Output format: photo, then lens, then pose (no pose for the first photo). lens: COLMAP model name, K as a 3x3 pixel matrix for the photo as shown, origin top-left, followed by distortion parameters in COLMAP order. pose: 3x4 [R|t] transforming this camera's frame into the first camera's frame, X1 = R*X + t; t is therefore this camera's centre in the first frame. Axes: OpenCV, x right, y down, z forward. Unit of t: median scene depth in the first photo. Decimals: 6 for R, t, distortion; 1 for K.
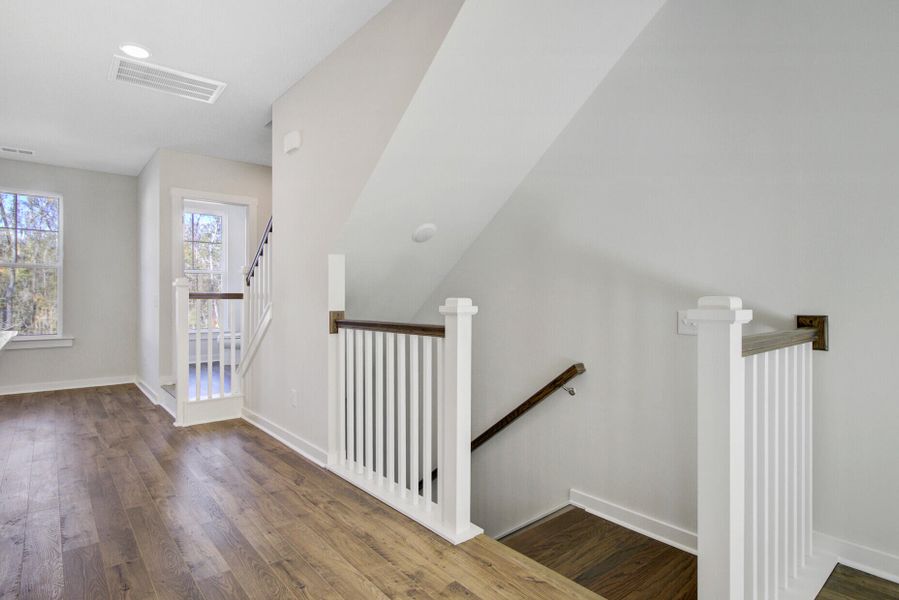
lens RADIAL K [[470.6, 0, 449.5], [0, 470.6, 300.0], [0, 0, 1]] dist [-0.005784, 0.000032]
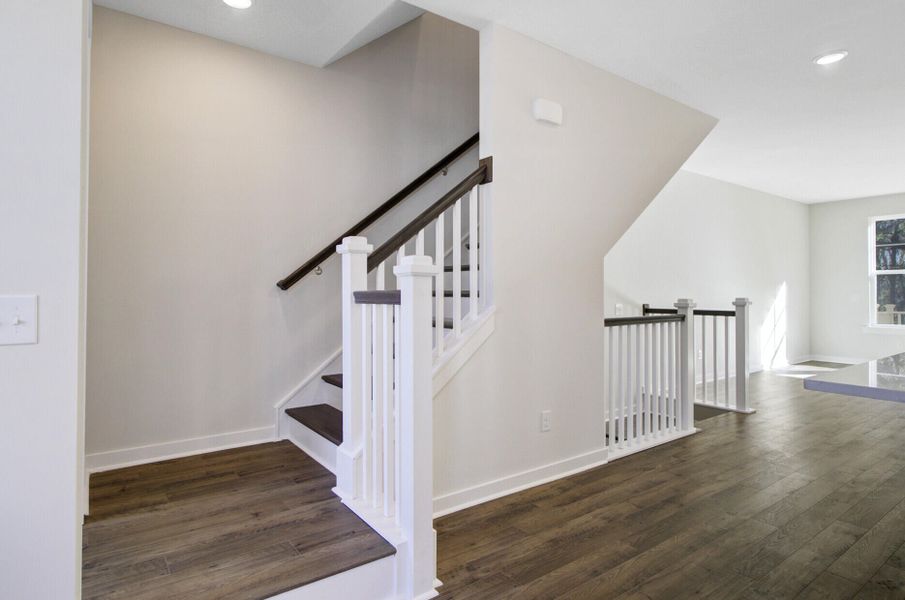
lens RADIAL K [[483.2, 0, 451.0], [0, 483.2, 290.5], [0, 0, 1]] dist [0.000824, 0.000076]
pose [[0.089466, 0.006576, 0.995968, -1.503589], [0.001826, 0.999975, -0.006766, -0.019917], [-0.995988, 0.002424, 0.089452, 1.372886]]
